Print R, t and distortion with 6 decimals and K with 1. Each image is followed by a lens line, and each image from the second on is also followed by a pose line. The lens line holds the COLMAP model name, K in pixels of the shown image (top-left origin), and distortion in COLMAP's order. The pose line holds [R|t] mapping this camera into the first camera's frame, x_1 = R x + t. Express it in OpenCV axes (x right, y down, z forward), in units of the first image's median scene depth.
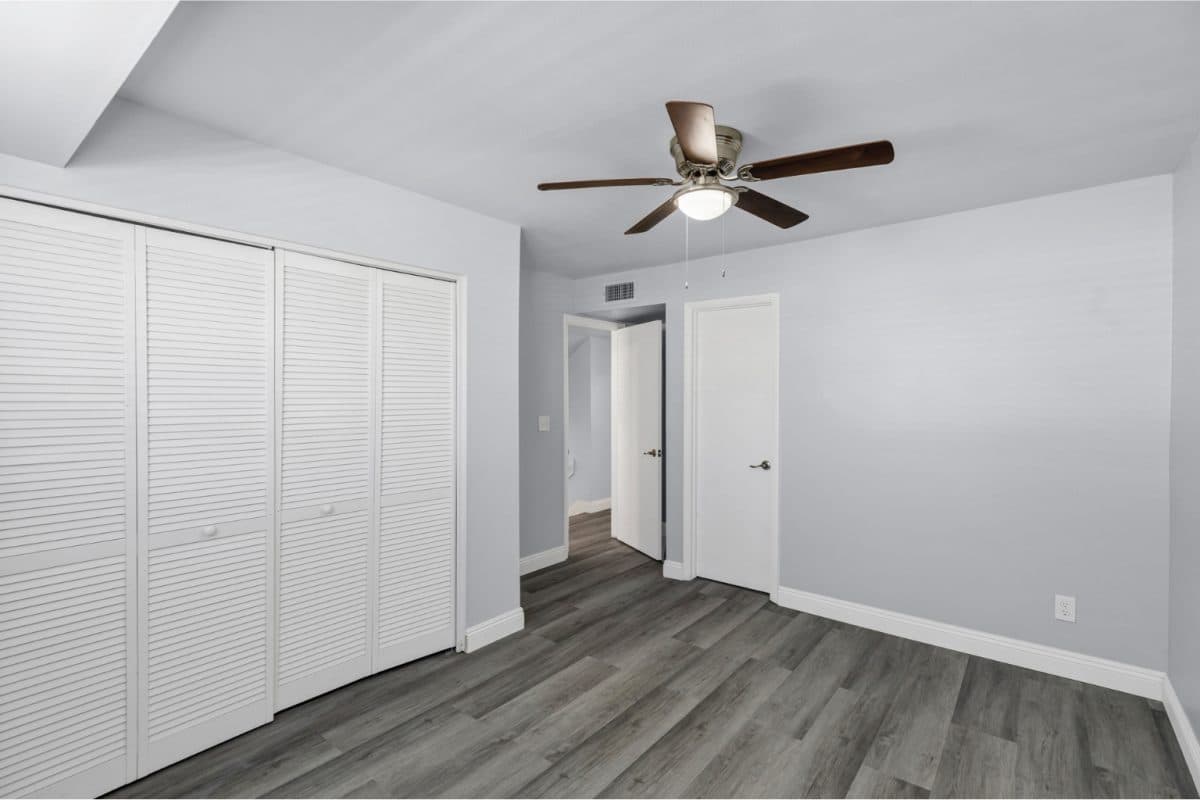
lens RADIAL K [[572.4, 0, 593.0], [0, 572.4, 398.7], [0, 0, 1]] dist [0.003047, 0.000538]
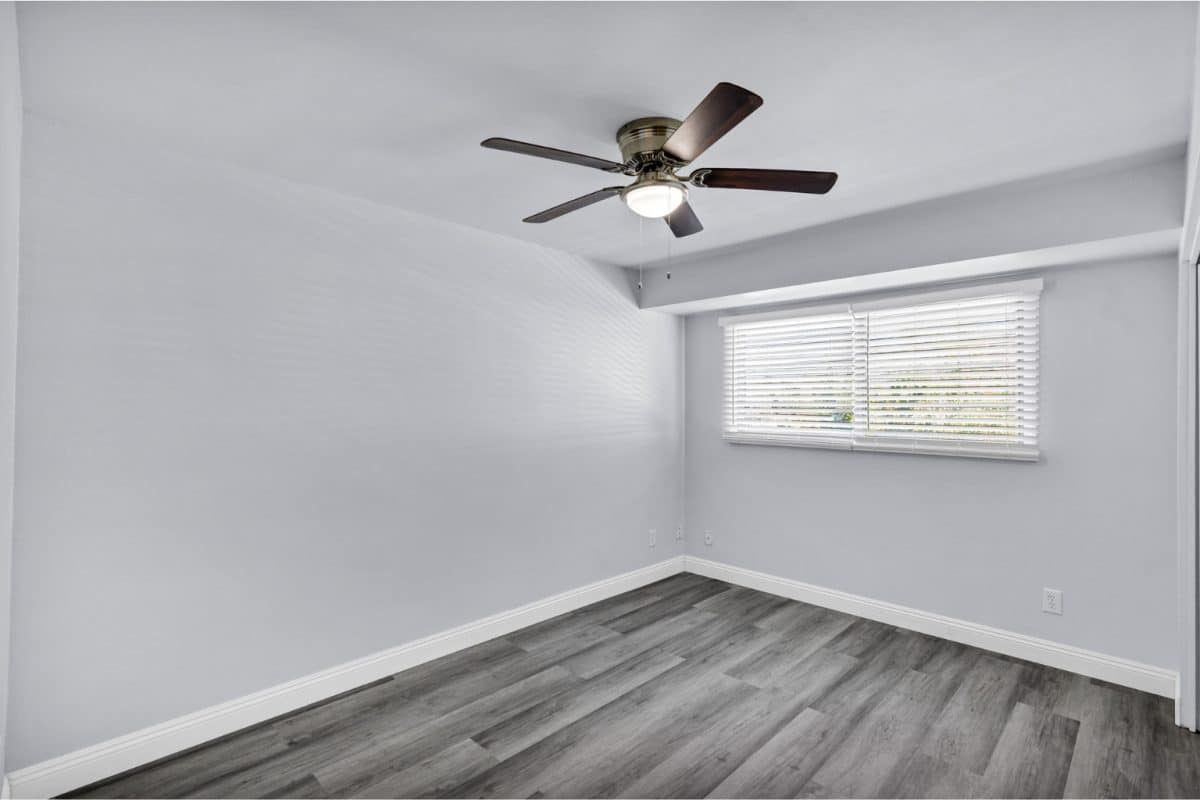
lens RADIAL K [[572.4, 0, 593.0], [0, 572.4, 398.7], [0, 0, 1]] dist [0.003047, 0.000538]
pose [[-0.994824, -0.005544, 0.101463, 0.207731], [-0.005135, 0.999978, 0.004290, -0.018955], [-0.101484, 0.003747, -0.994830, 2.026295]]
